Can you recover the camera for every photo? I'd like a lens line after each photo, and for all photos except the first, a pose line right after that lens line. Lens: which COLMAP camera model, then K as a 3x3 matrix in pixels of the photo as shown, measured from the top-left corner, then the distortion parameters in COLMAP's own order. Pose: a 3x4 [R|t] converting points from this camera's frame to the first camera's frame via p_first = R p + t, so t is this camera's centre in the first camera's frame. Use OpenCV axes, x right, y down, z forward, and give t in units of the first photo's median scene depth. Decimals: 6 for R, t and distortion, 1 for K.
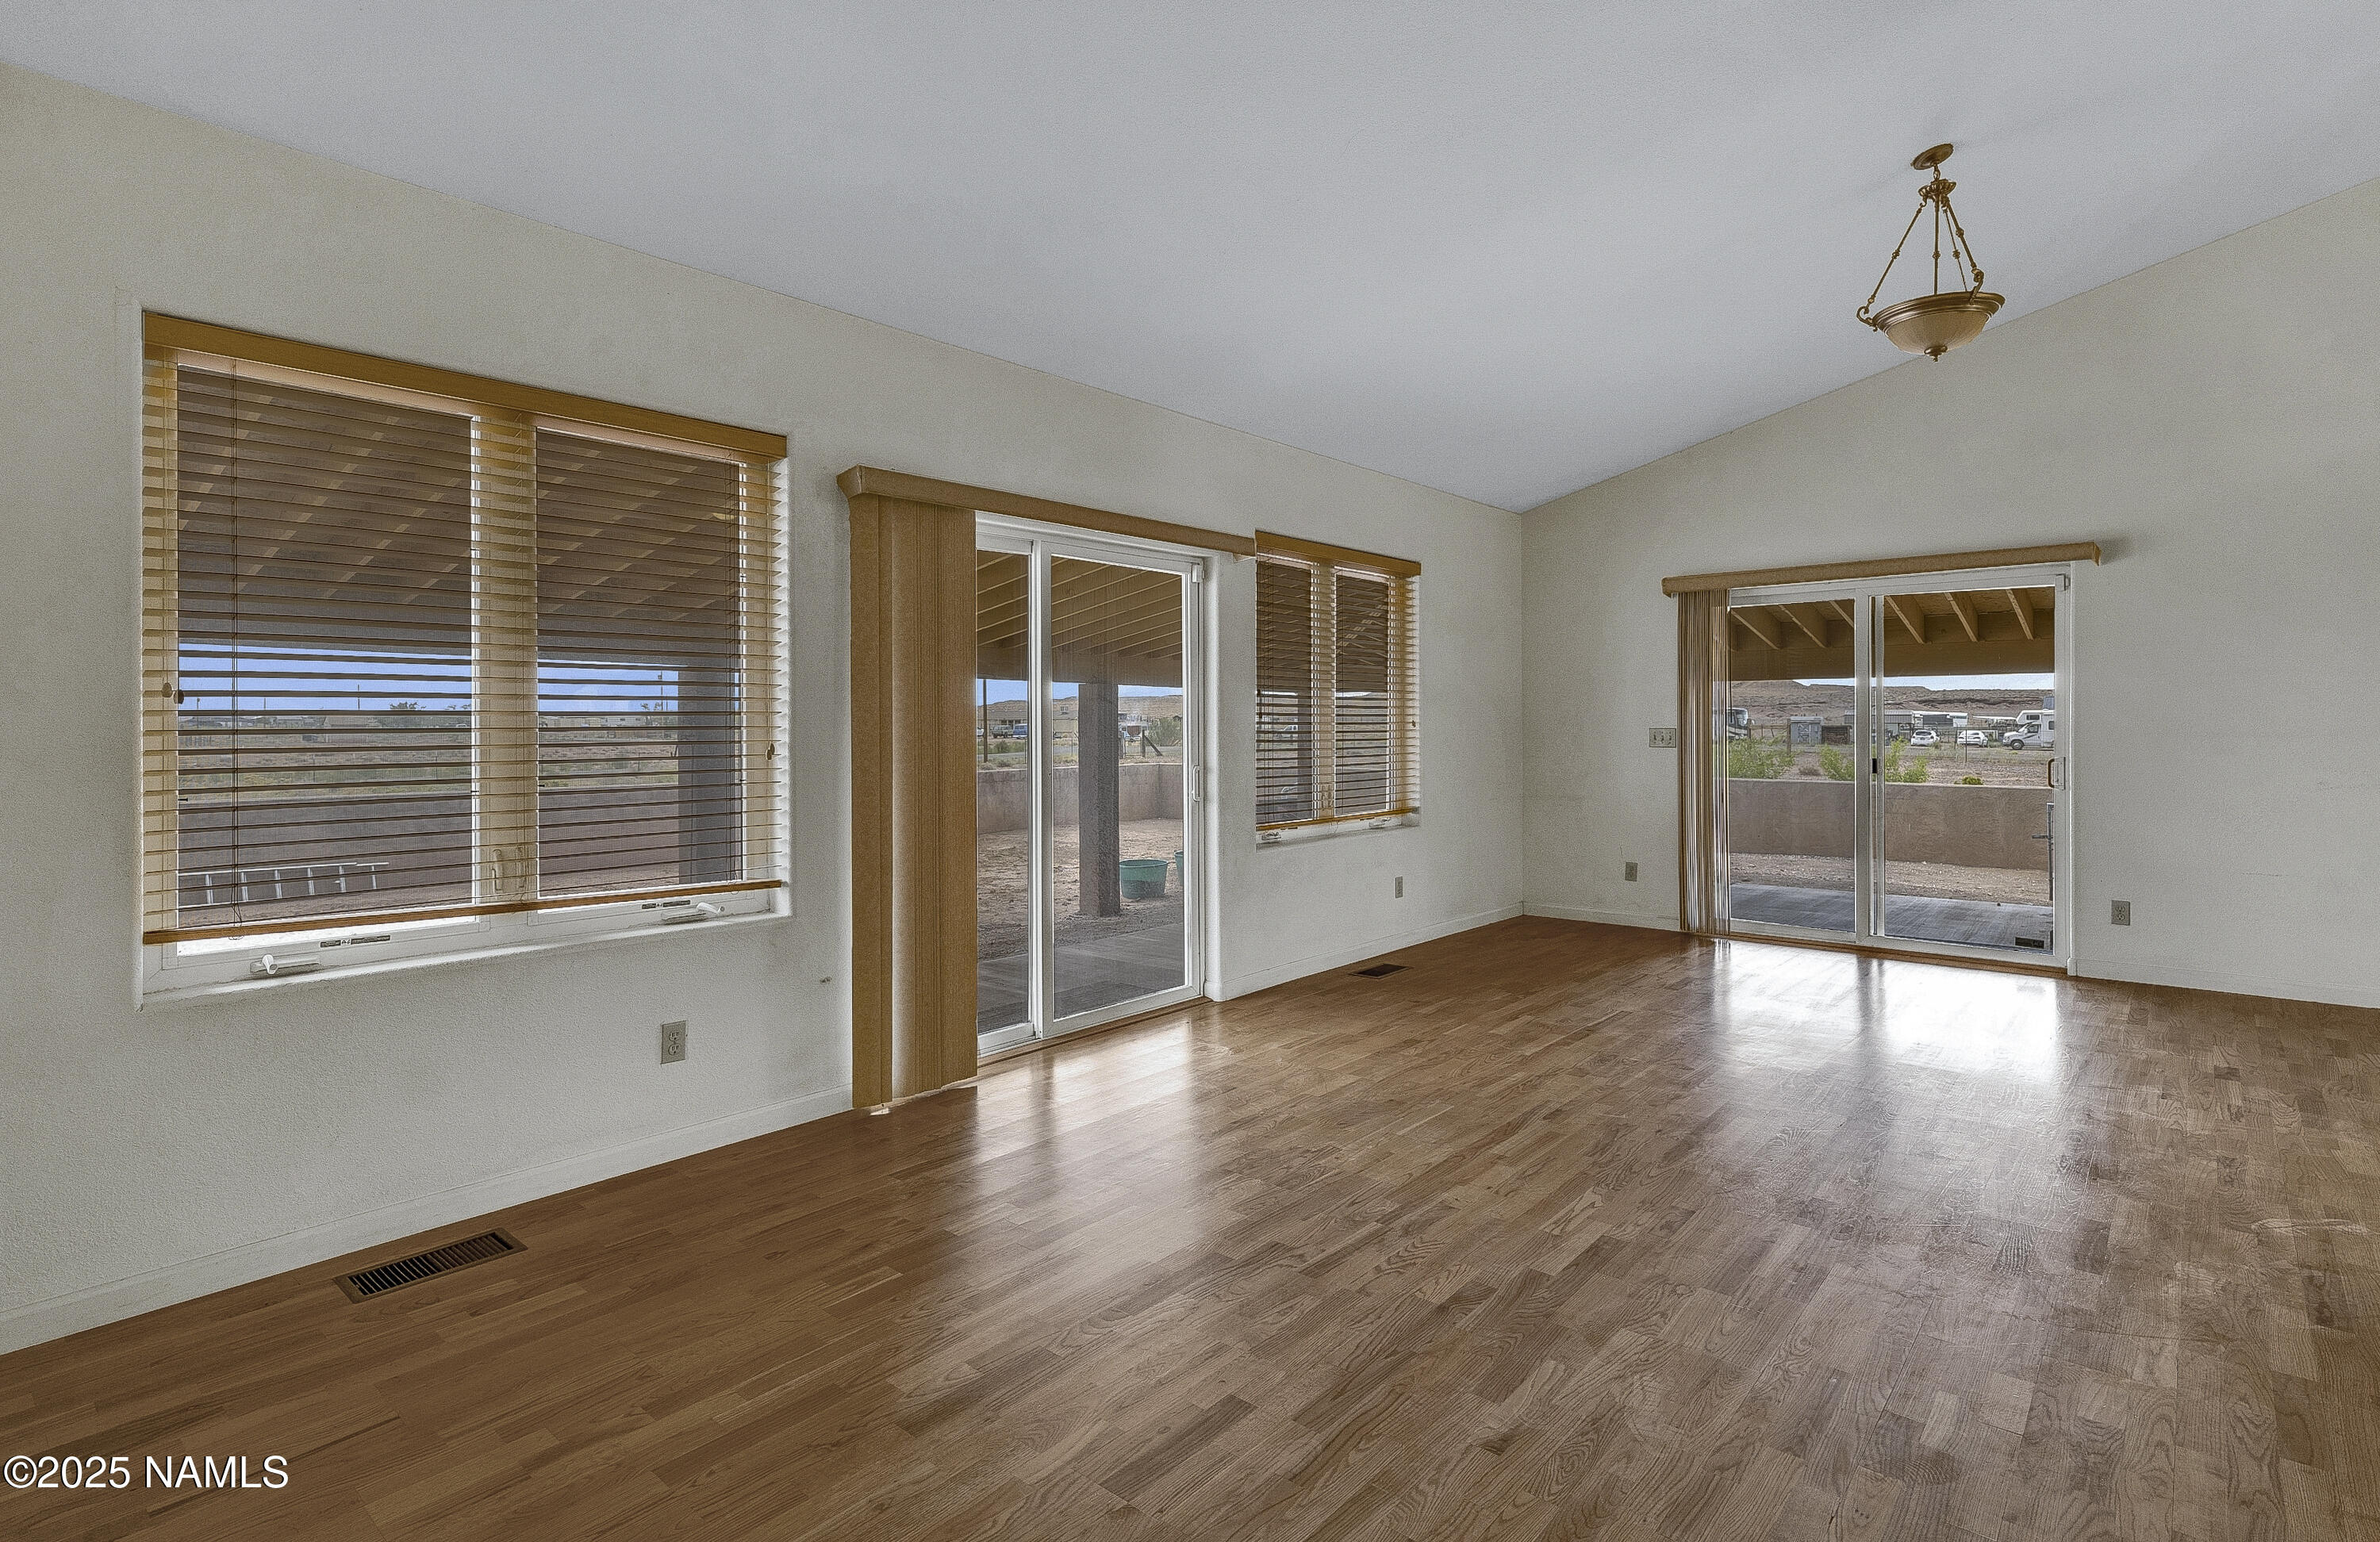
lens RADIAL K [[1148.4, 0, 1203.3], [0, 1148.4, 712.6], [0, 0, 1]] dist [-0.000547, -0.000170]
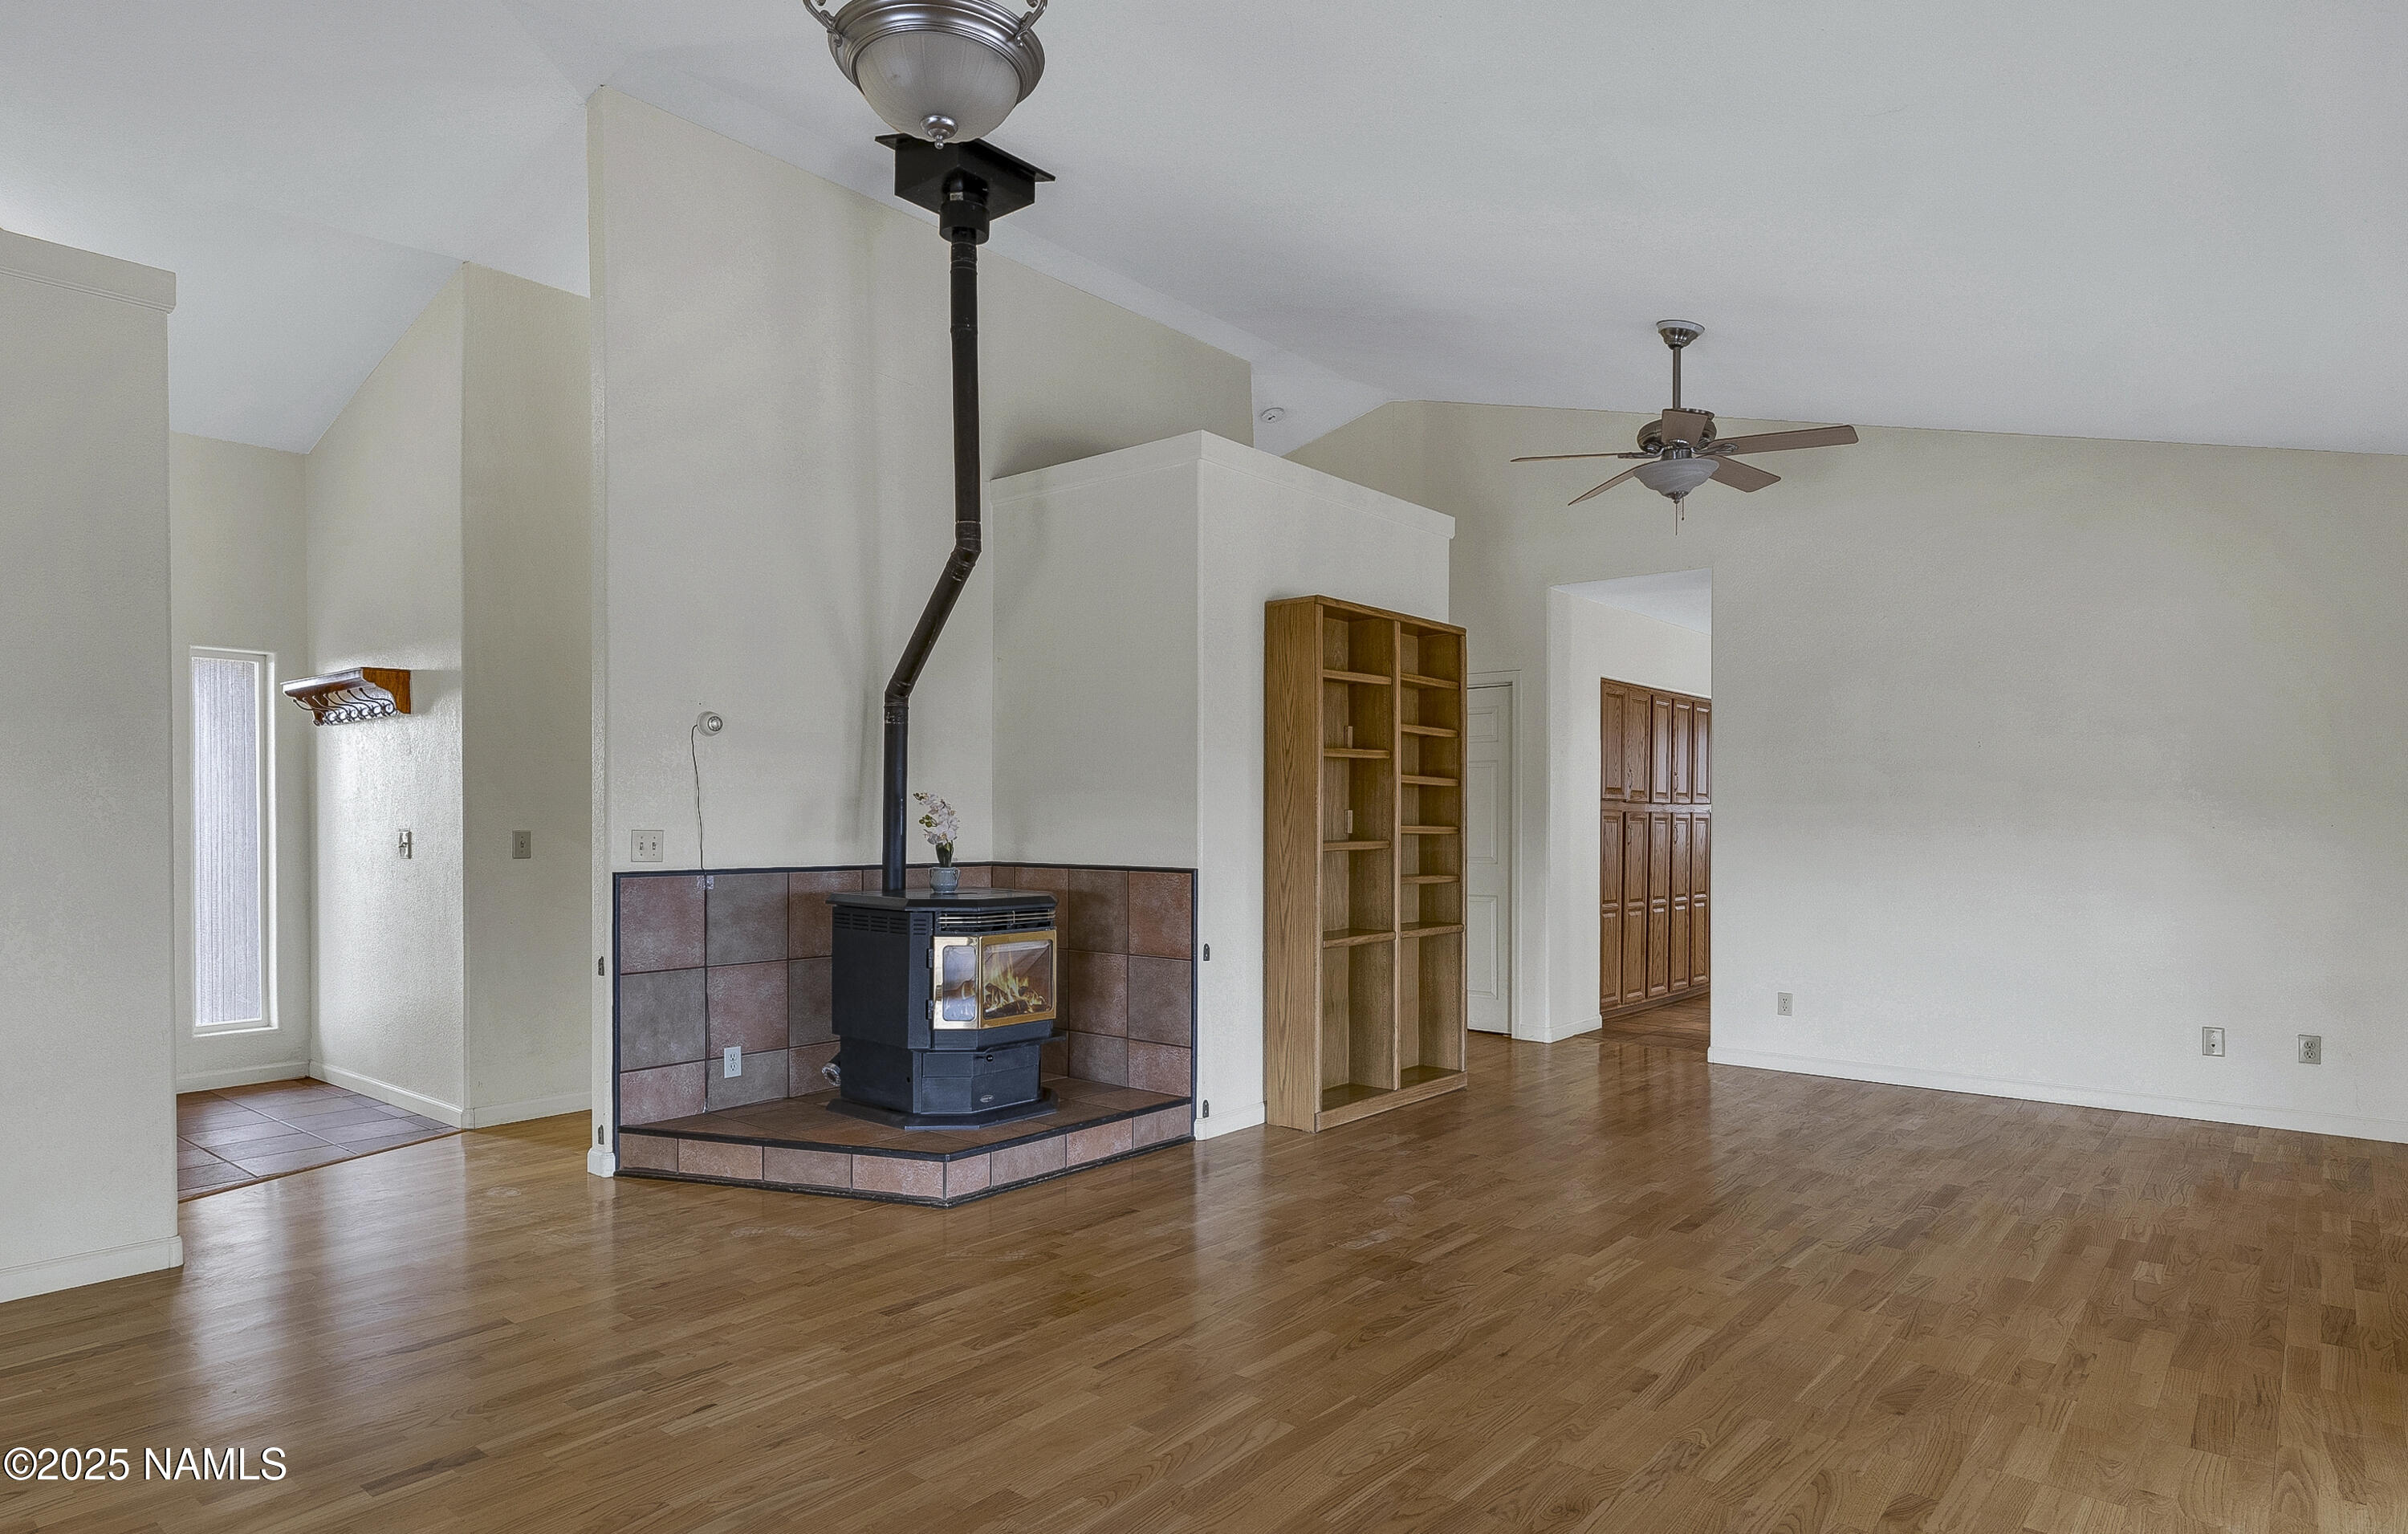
lens RADIAL K [[1374.9, 0, 1177.6], [0, 1374.9, 832.8], [0, 0, 1]] dist [0.004118, -0.000905]
pose [[-0.999944, 0.003686, -0.009883, 0.663237], [0.003708, 0.999991, -0.002195, 0.016128], [0.009875, -0.002231, -0.999949, 2.040584]]
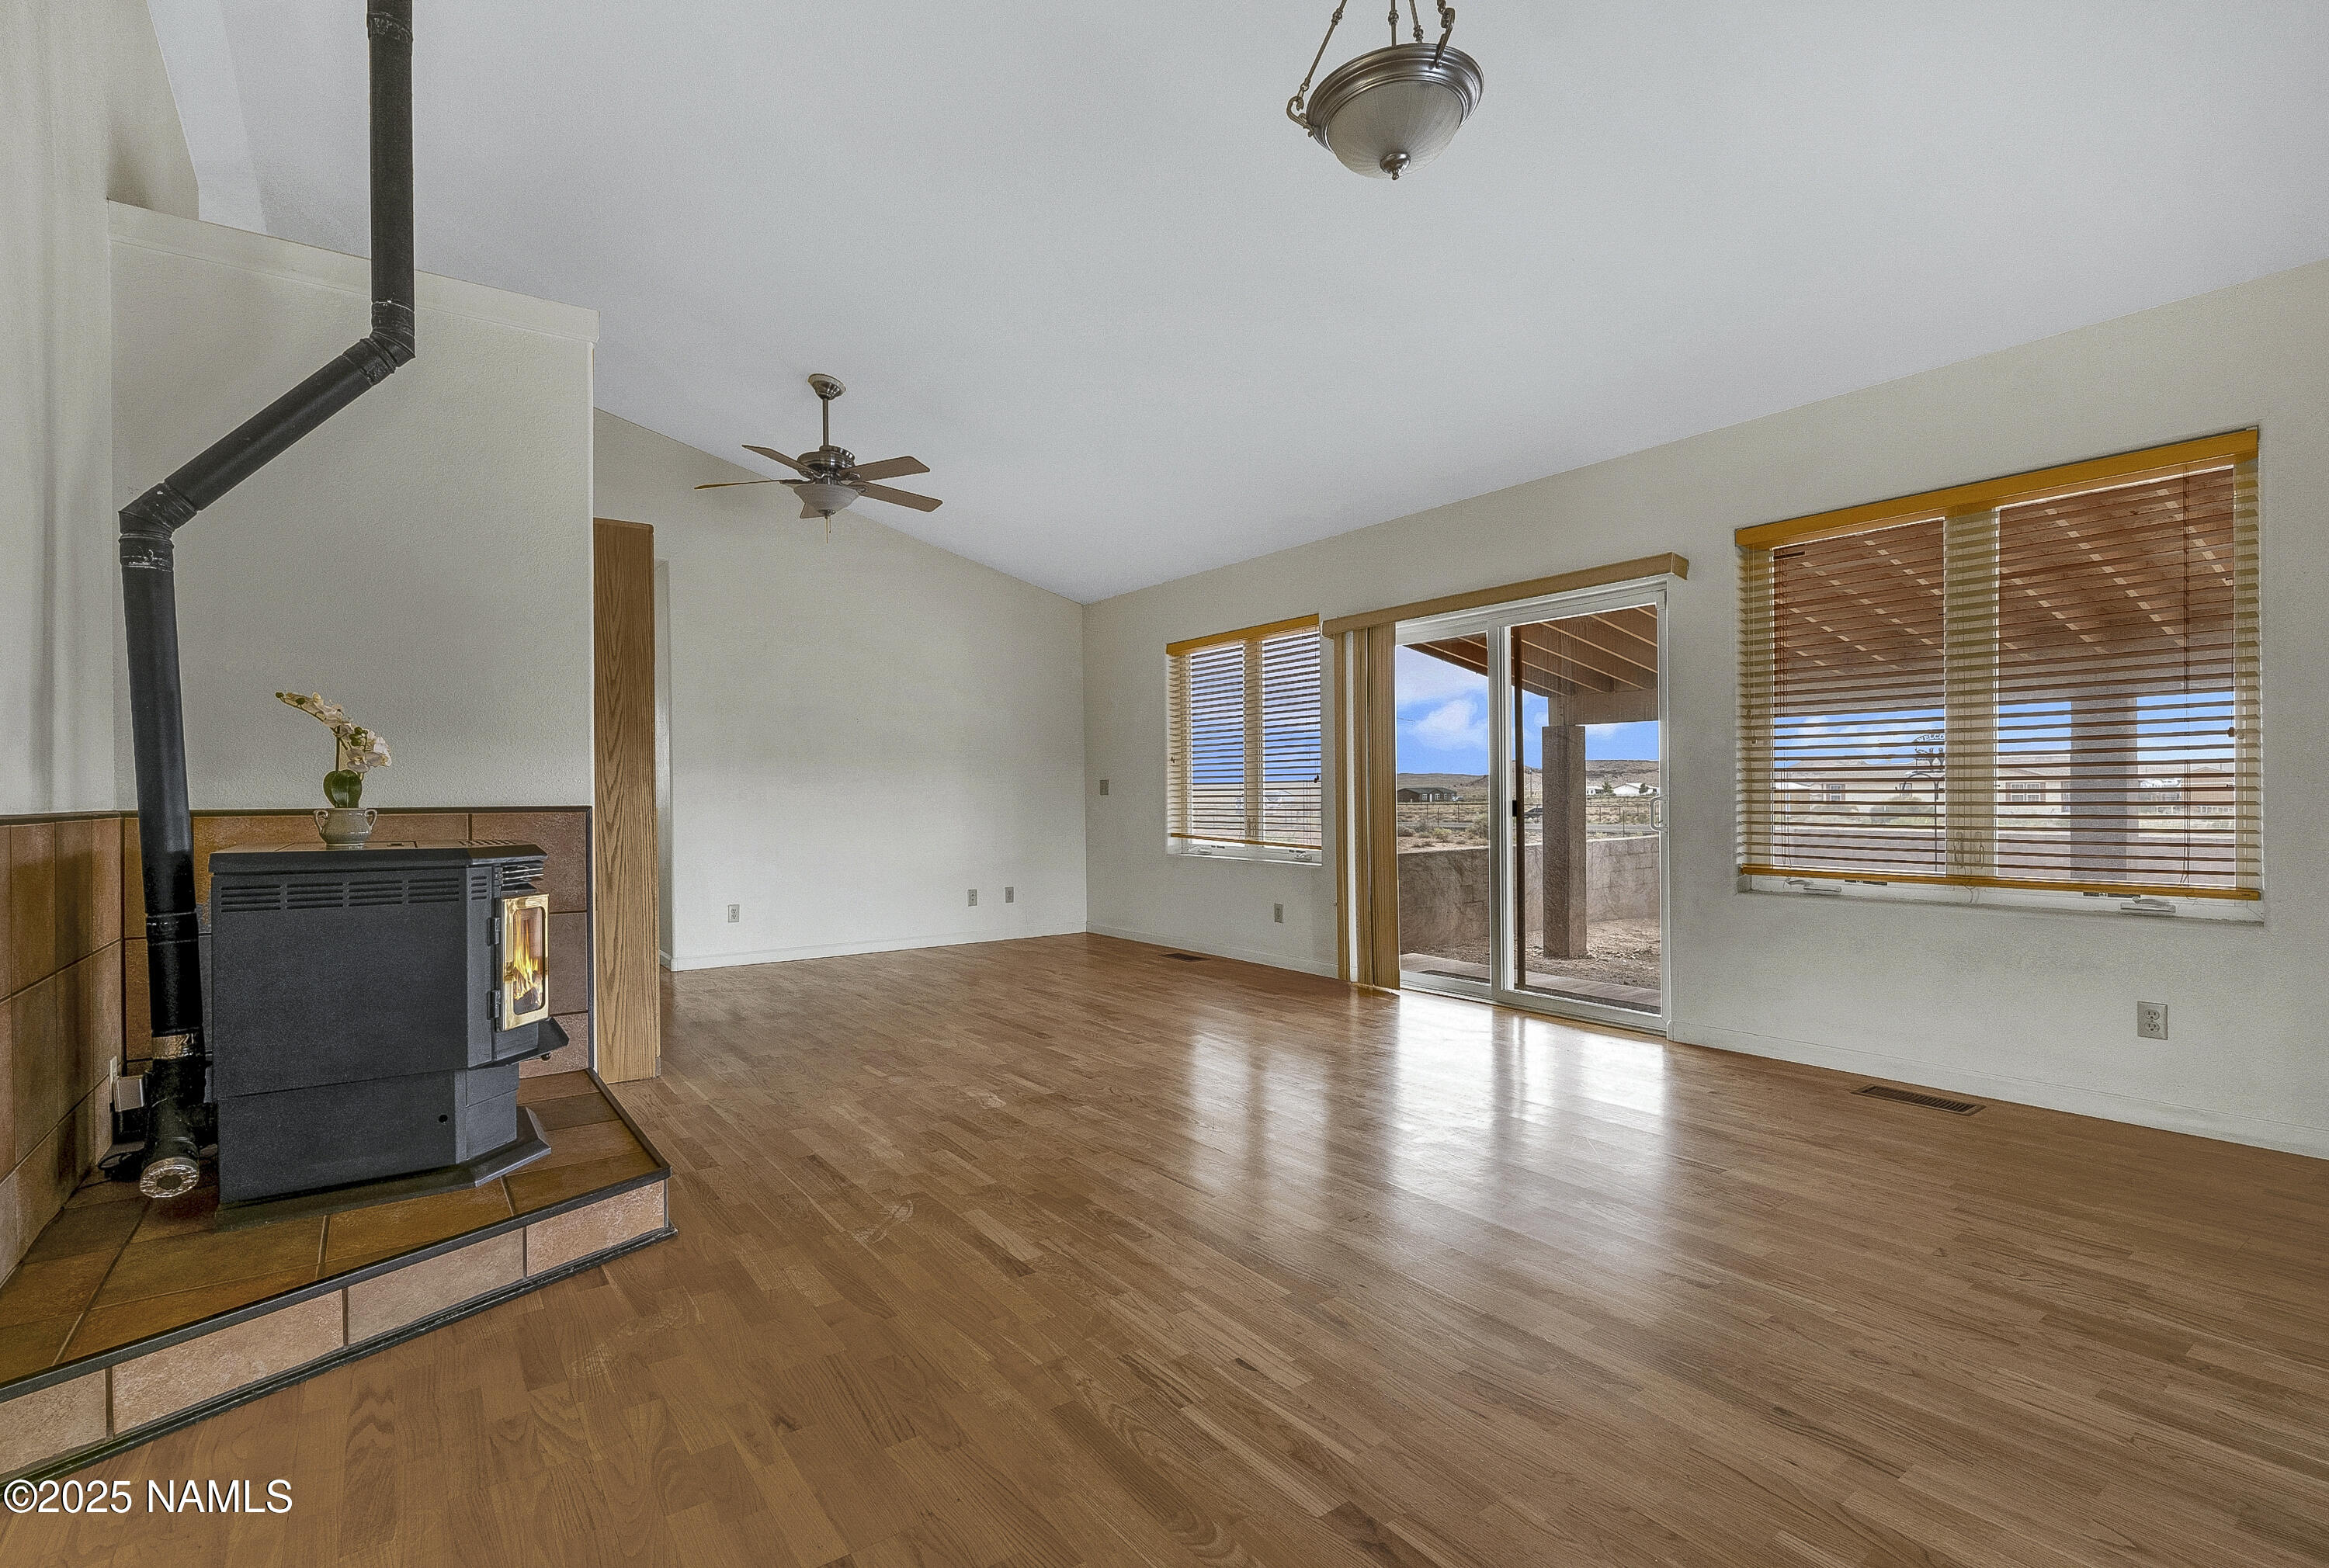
lens RADIAL K [[1074.0, 0, 1159.6], [0, 1074.0, 795.9], [0, 0, 1]] dist [-0.001077, -0.000411]
pose [[-0.216514, 0.009517, -0.976233, 1.577382], [0.019928, 0.999787, 0.005326, 0.050208], [0.976076, -0.018301, -0.216657, 1.239671]]
